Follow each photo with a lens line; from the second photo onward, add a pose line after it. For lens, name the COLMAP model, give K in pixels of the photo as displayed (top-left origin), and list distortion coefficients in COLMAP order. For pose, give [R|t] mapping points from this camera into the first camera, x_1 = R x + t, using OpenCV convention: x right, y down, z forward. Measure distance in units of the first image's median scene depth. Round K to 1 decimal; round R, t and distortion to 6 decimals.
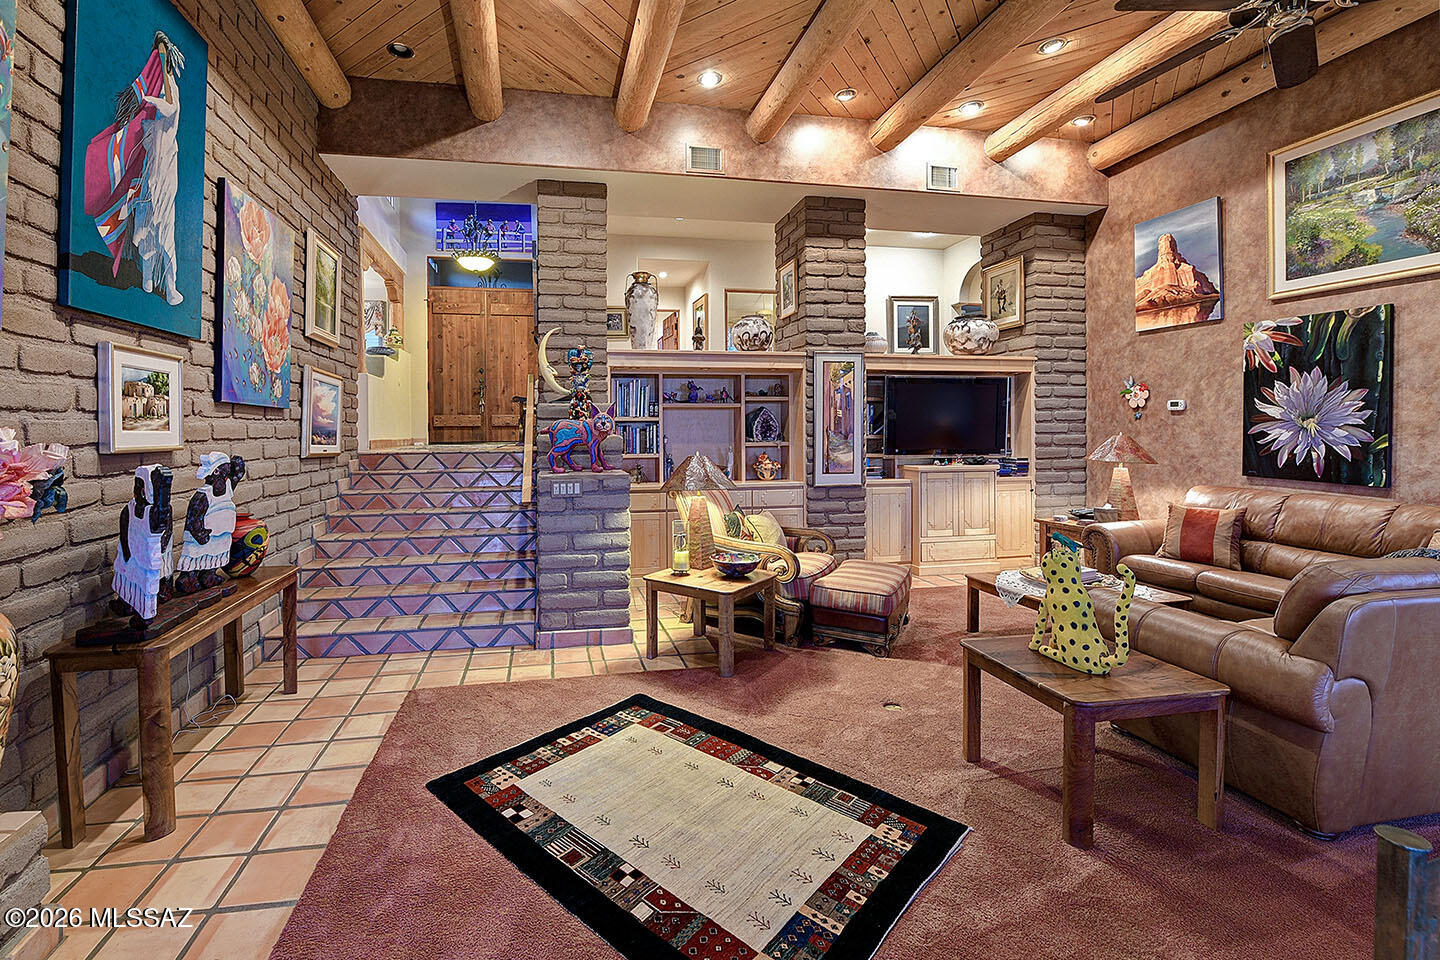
lens RADIAL K [[665.0, 0, 639.4], [0, 665.0, 447.8], [0, 0, 1]] dist [-0.027719, -0.001118]
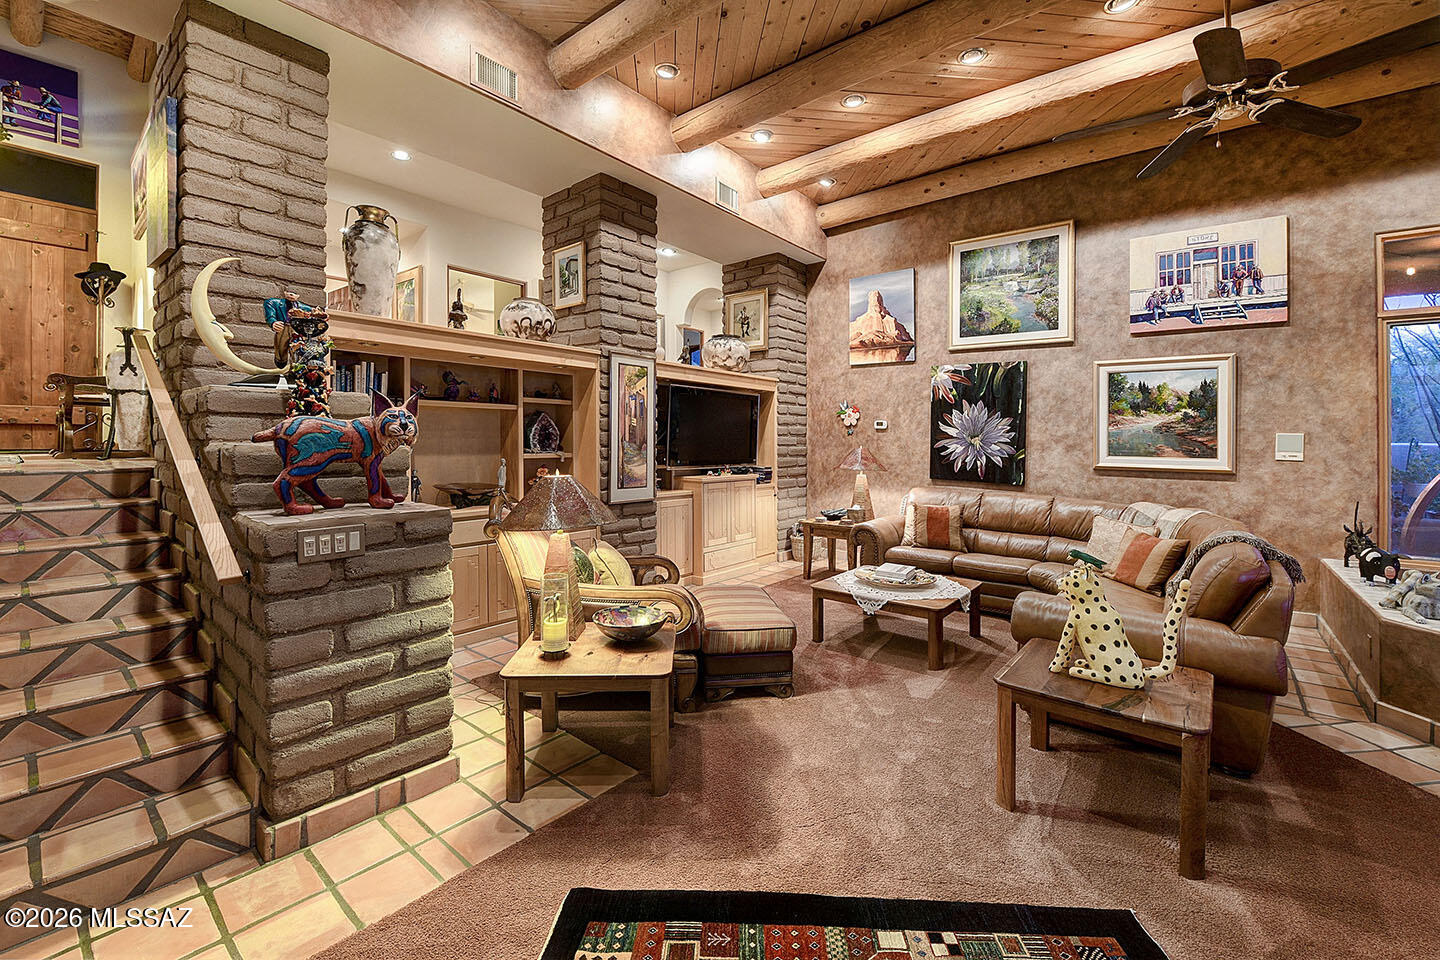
lens RADIAL K [[597.7, 0, 787.9], [0, 597.7, 452.6], [0, 0, 1]] dist [-0.018174, -0.001815]
pose [[0.710810, -0.000055, 0.703384, -0.146482], [0.002343, 0.999995, -0.002289, -0.008736], [-0.703380, 0.003275, 0.710806, 0.313485]]
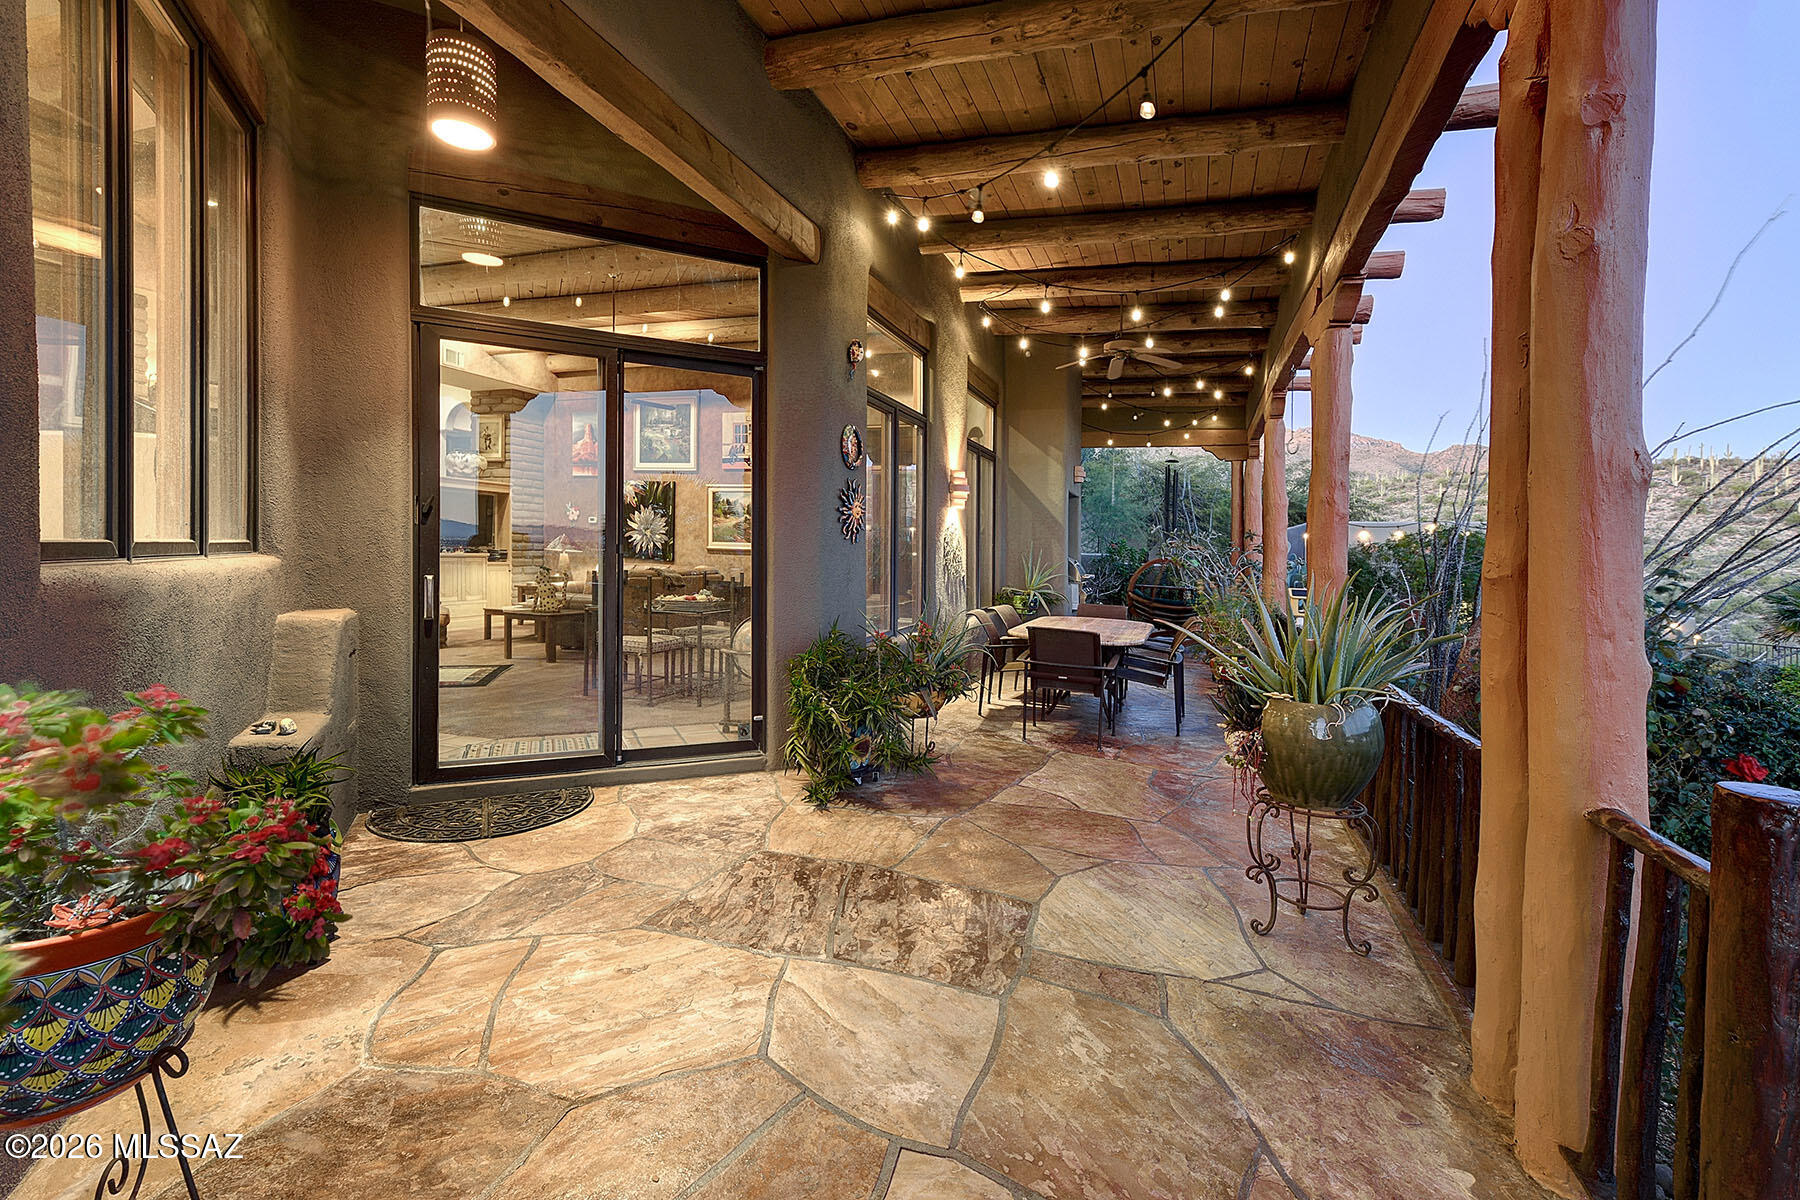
lens RADIAL K [[771.0, 0, 950.0], [0, 771.0, 574.9], [0, 0, 1]] dist [0.015612, 0.000042]
pose [[0.460857, -0.004435, 0.887464, -0.664853], [-0.006731, 0.999941, 0.008492, 0.065152], [-0.887449, -0.009887, 0.460800, -0.924844]]
